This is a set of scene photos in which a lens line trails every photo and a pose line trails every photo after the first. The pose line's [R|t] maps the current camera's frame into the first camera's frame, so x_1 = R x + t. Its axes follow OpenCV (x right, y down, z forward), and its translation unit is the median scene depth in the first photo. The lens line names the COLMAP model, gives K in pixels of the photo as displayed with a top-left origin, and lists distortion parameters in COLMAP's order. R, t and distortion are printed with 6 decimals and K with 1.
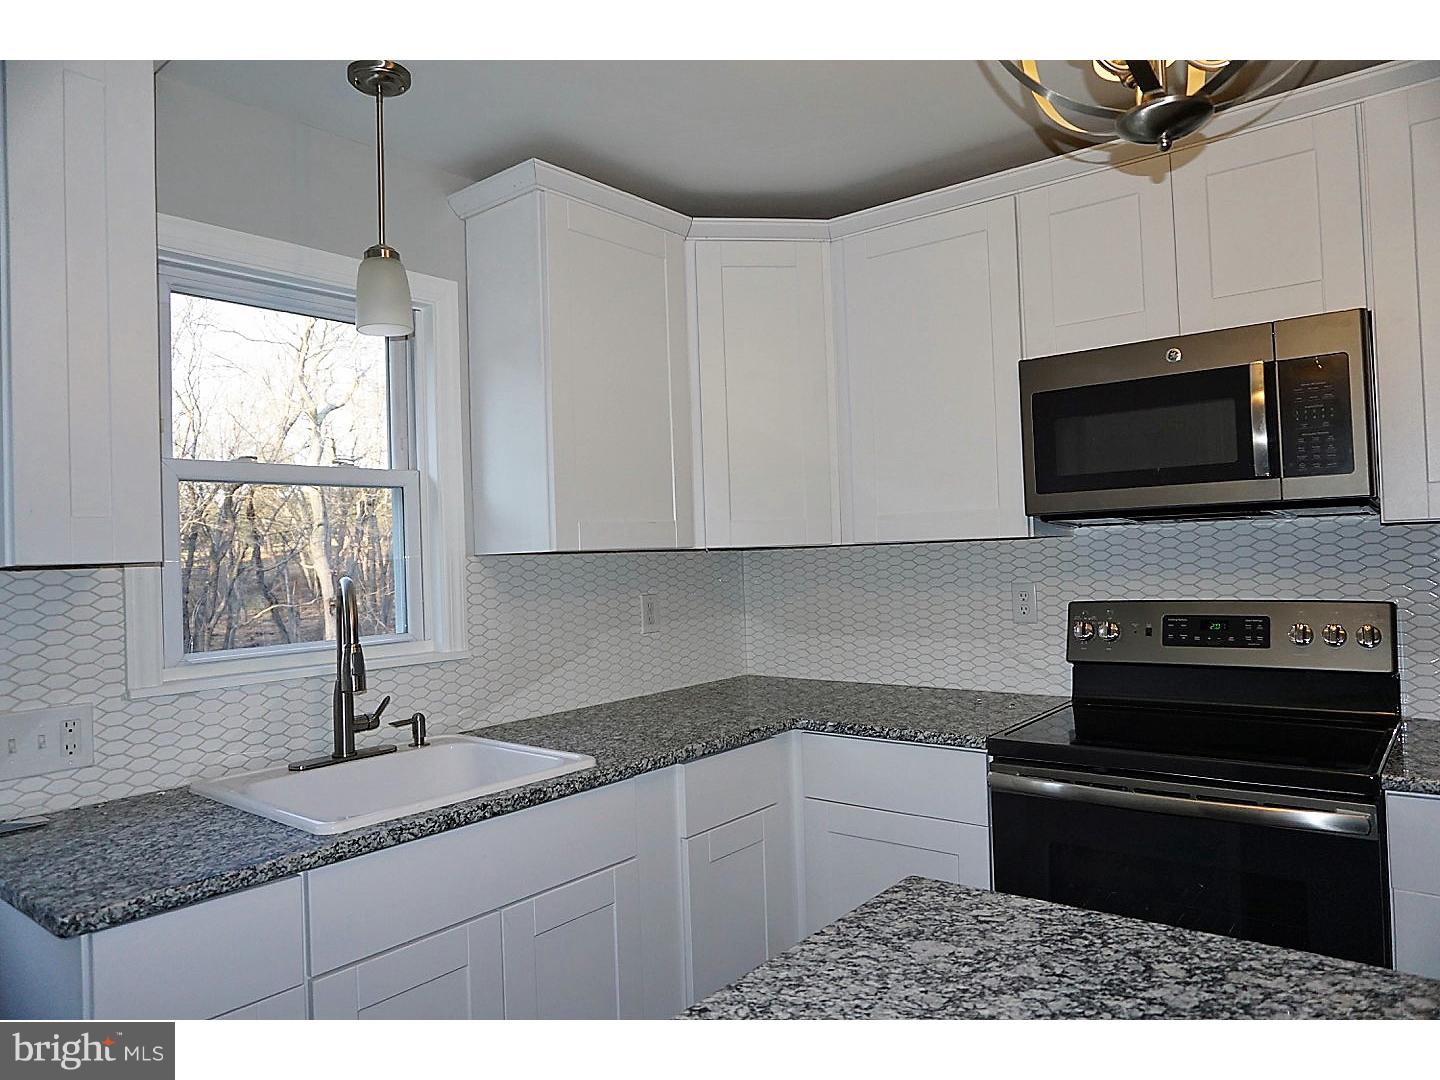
lens RADIAL K [[957.3, 0, 724.7], [0, 957.3, 537.7], [0, 0, 1]] dist [-0.046107, 0.035636]
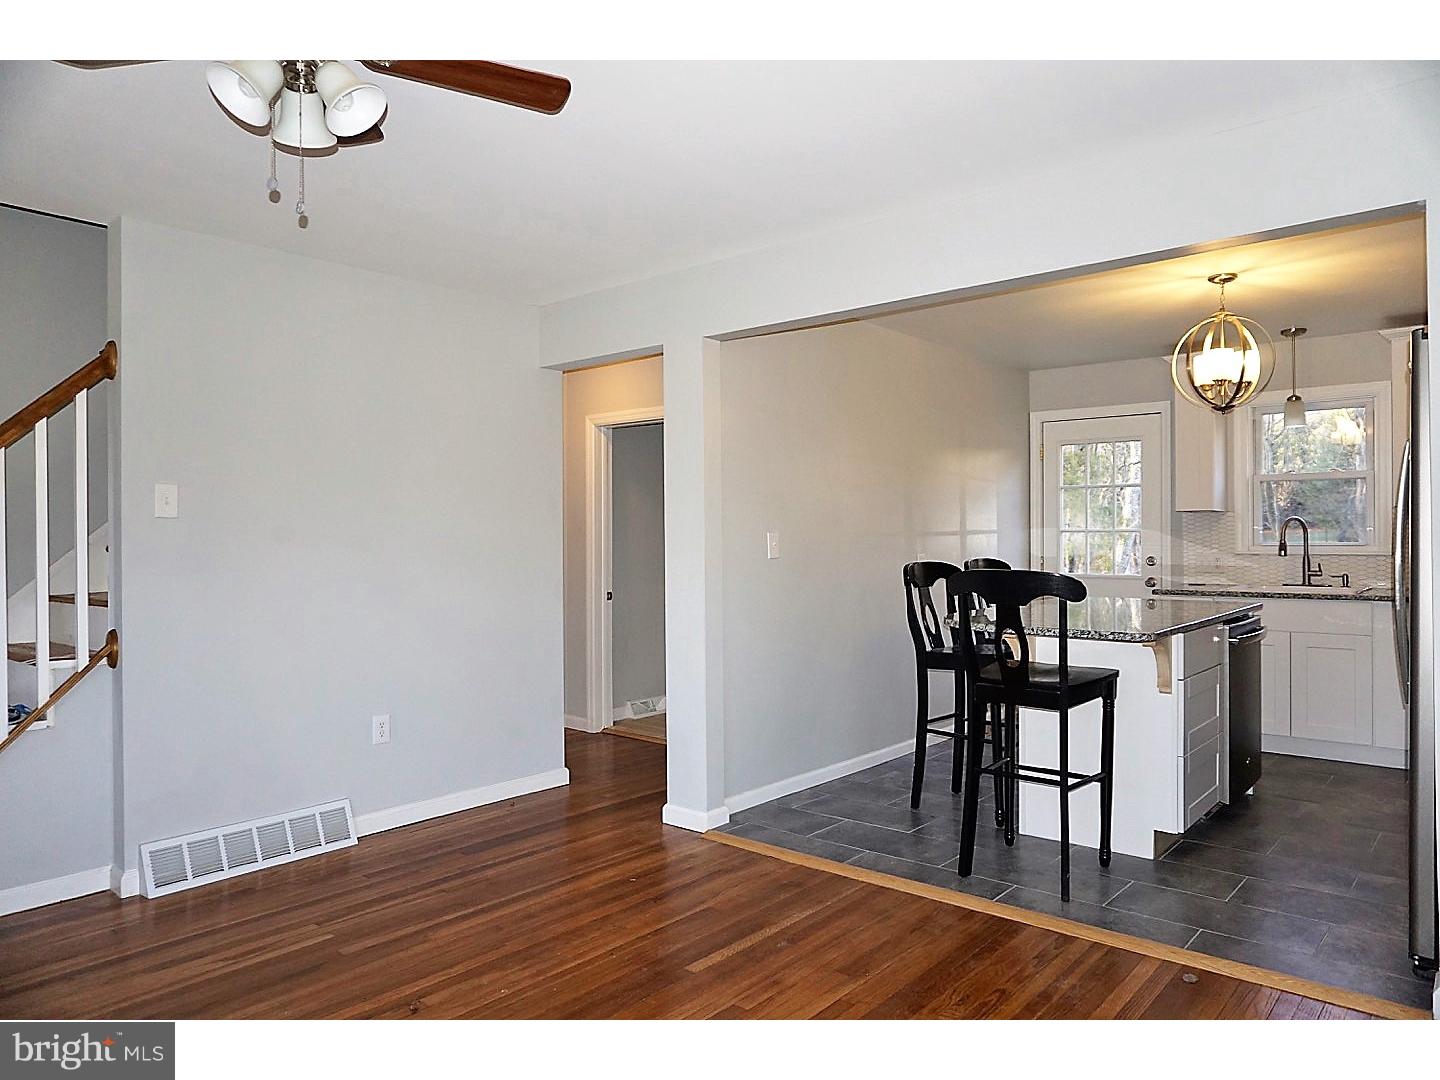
lens RADIAL K [[957.3, 0, 724.8], [0, 957.3, 536.3], [0, 0, 1]] dist [-0.054505, 0.038511]
pose [[-0.041328, 0.038560, -0.998401, 2.247116], [0.026314, 0.998950, 0.037492, -0.043309], [0.998799, -0.024722, -0.042299, -0.489665]]
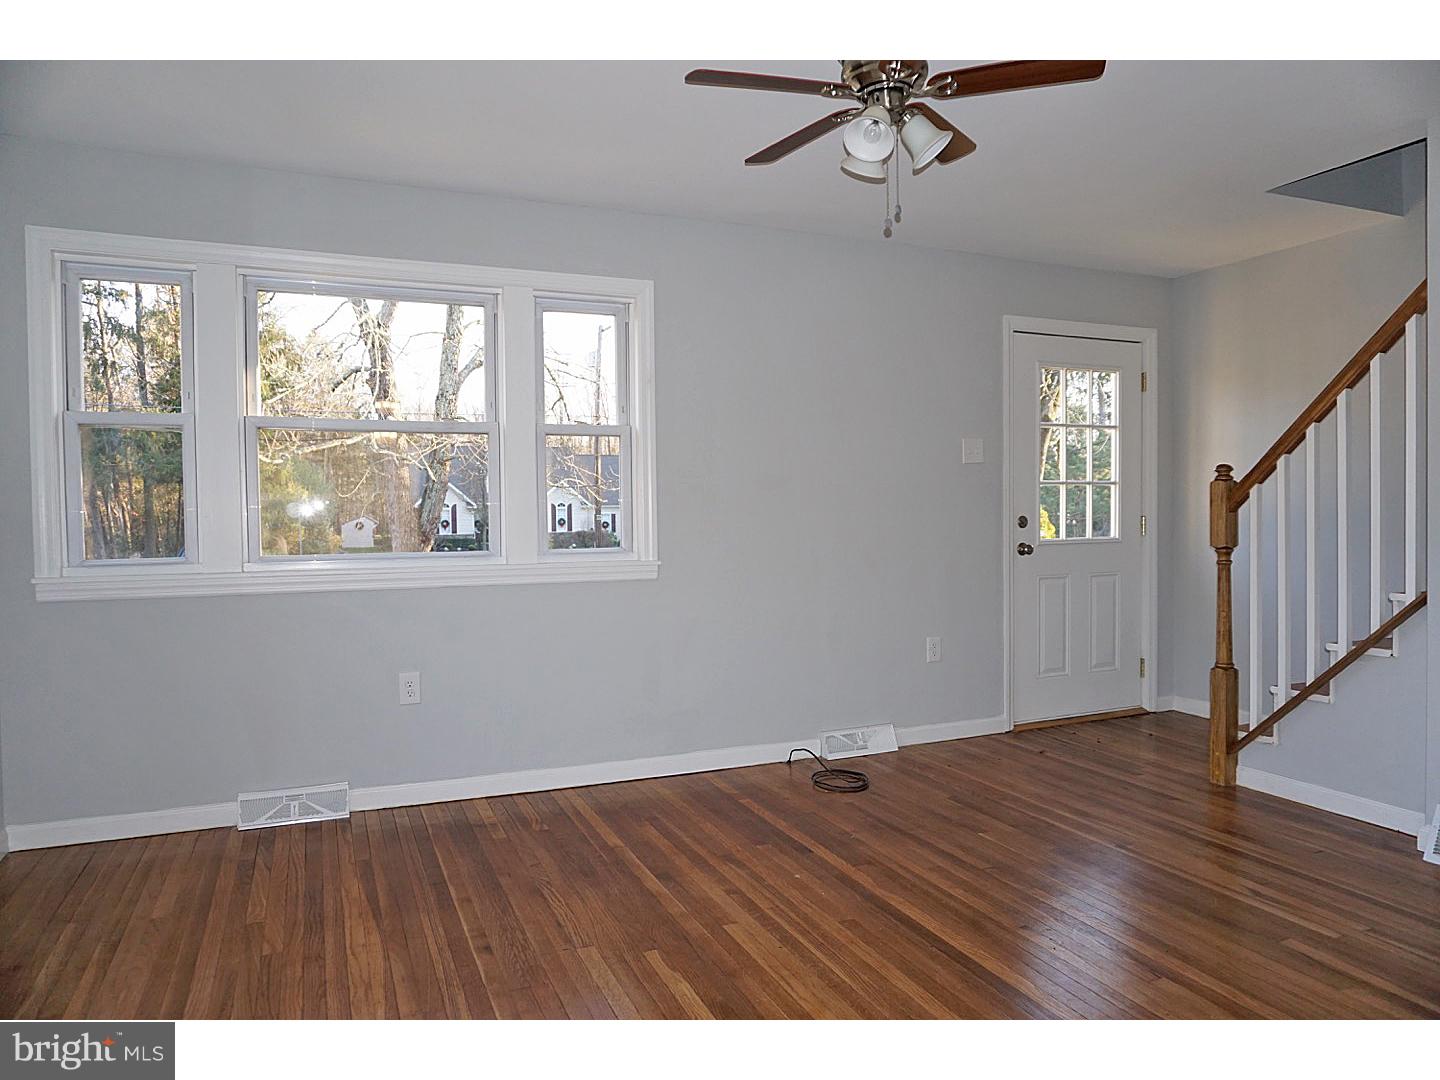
lens RADIAL K [[957.3, 0, 724.8], [0, 957.3, 536.3], [0, 0, 1]] dist [-0.054505, 0.038511]
pose [[-0.882036, 0.035874, 0.469814, 0.996874], [0.036679, 0.999299, -0.007442, 0.069103], [-0.469752, 0.010669, -0.882734, 0.239176]]
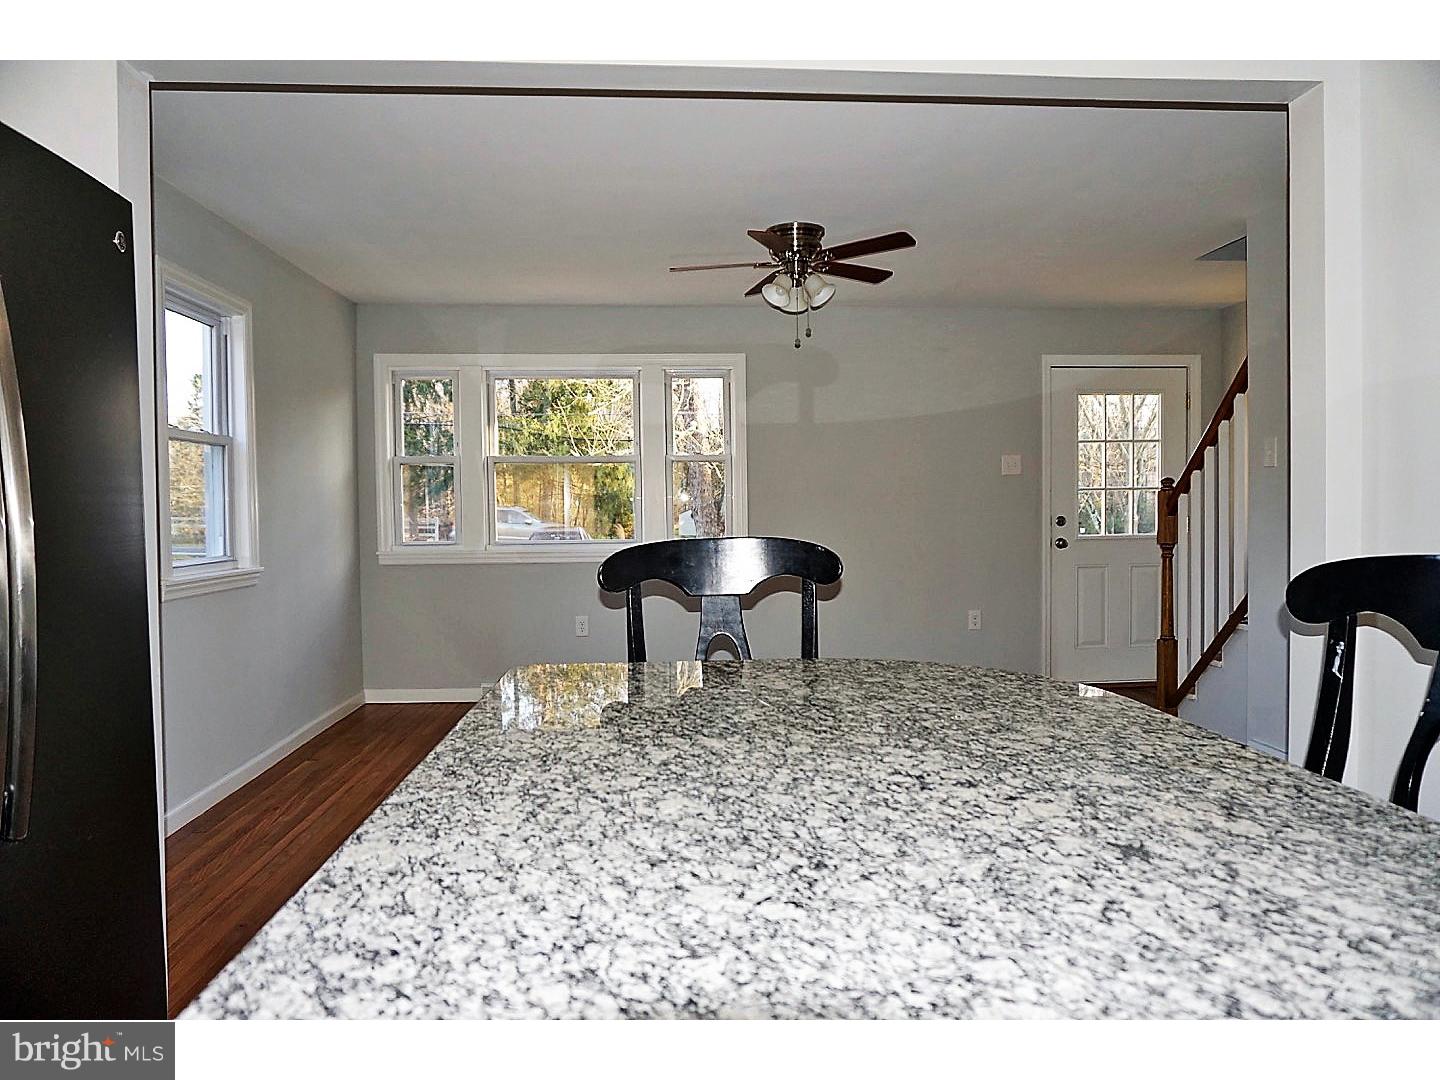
lens RADIAL K [[957.3, 0, 724.8], [0, 957.3, 536.3], [0, 0, 1]] dist [-0.054505, 0.038511]
pose [[-0.671501, 0.021936, 0.740679, 0.027004], [0.024199, 0.999678, -0.007668, 0.086323], [-0.740608, 0.012774, -0.671816, 0.514950]]
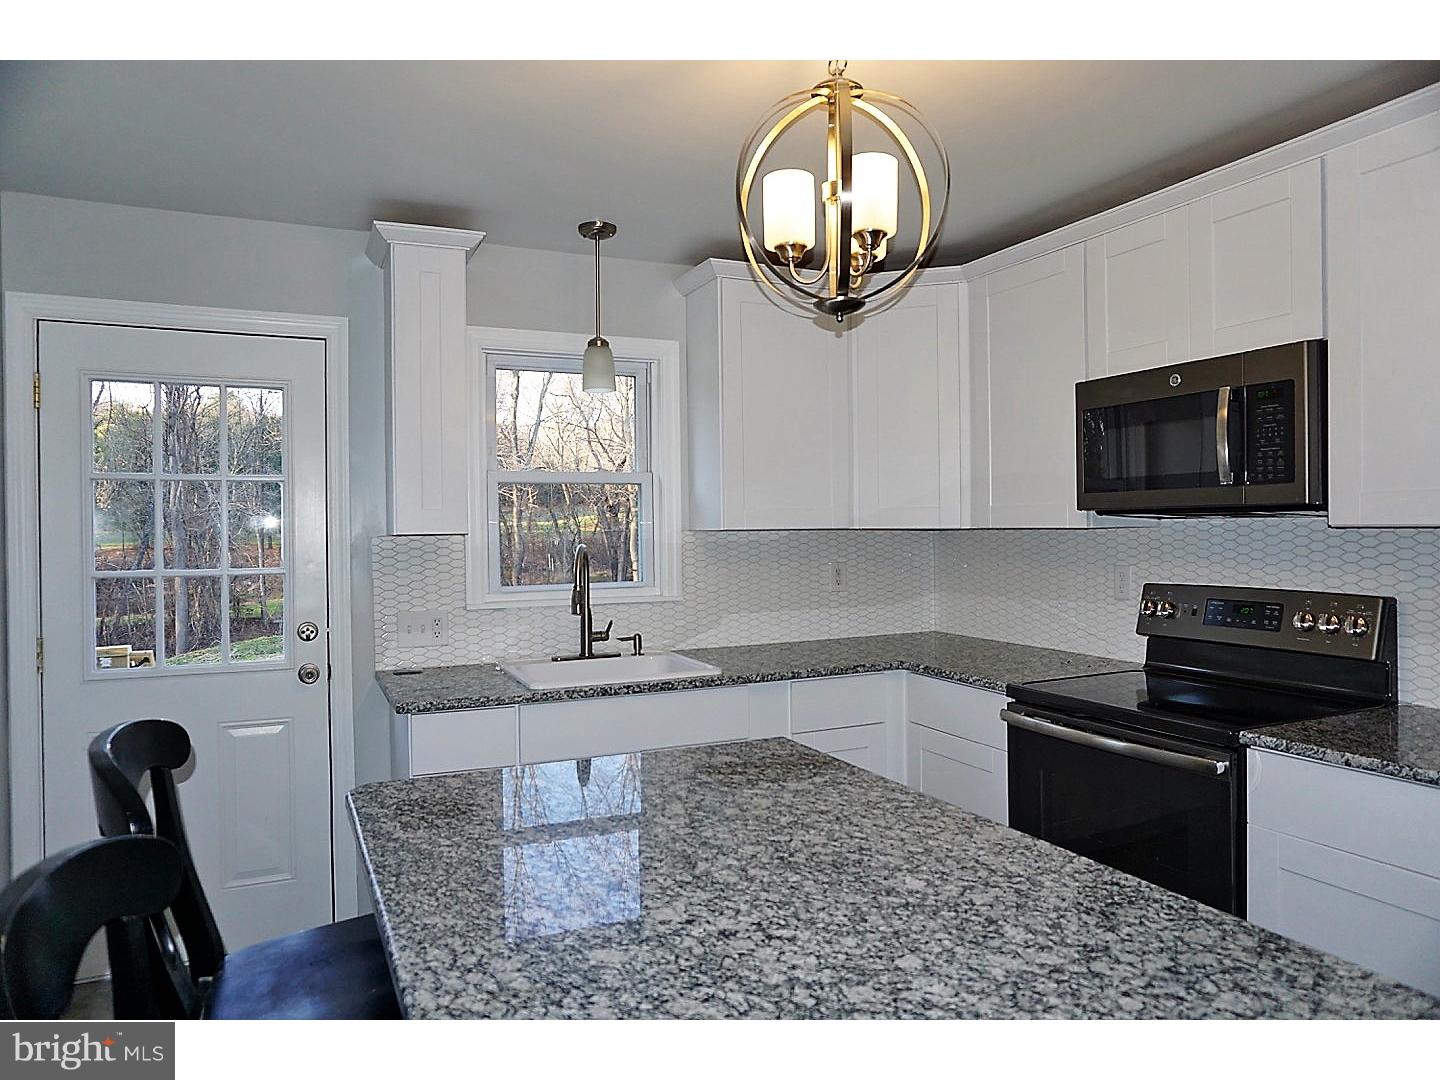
lens RADIAL K [[957.3, 0, 724.8], [0, 957.3, 536.3], [0, 0, 1]] dist [-0.054505, 0.038511]
pose [[0.897663, 0.029421, -0.439699, 0.504832], [-0.011956, 0.999028, 0.042438, -0.041039], [0.440520, -0.032838, 0.897142, -0.328910]]
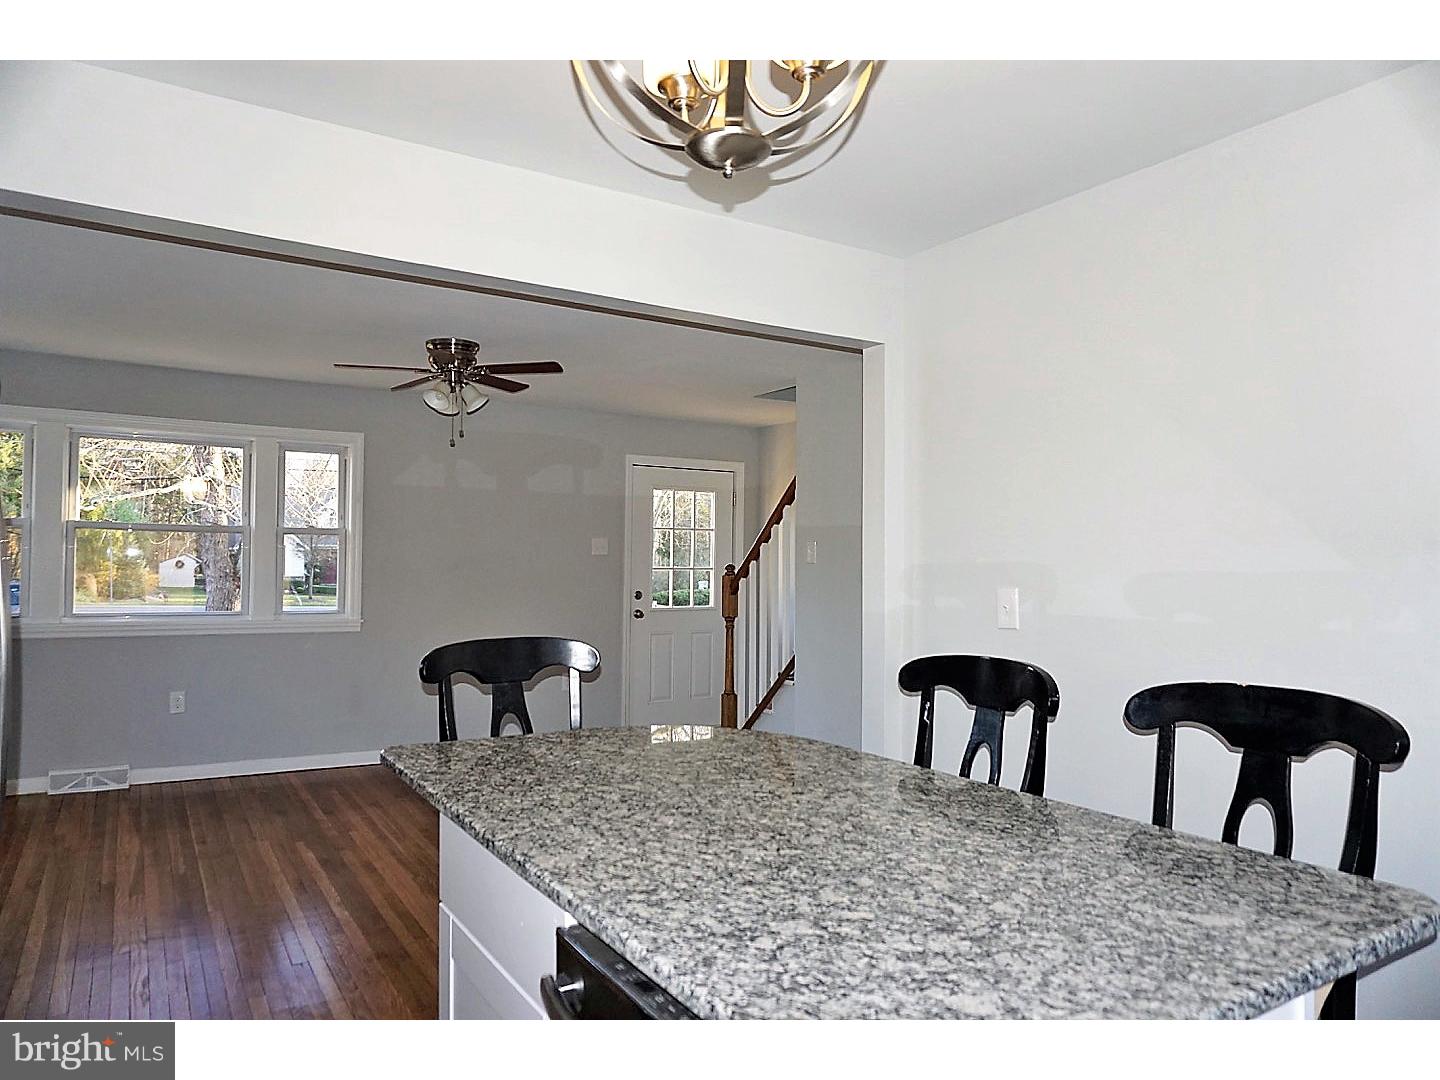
lens RADIAL K [[957.3, 0, 724.8], [0, 957.3, 536.3], [0, 0, 1]] dist [-0.054505, 0.038511]
pose [[-0.944889, 0.035059, 0.325509, 0.066408], [0.018667, 0.998402, -0.053346, 0.022360], [-0.326859, -0.044330, -0.944033, 0.941143]]
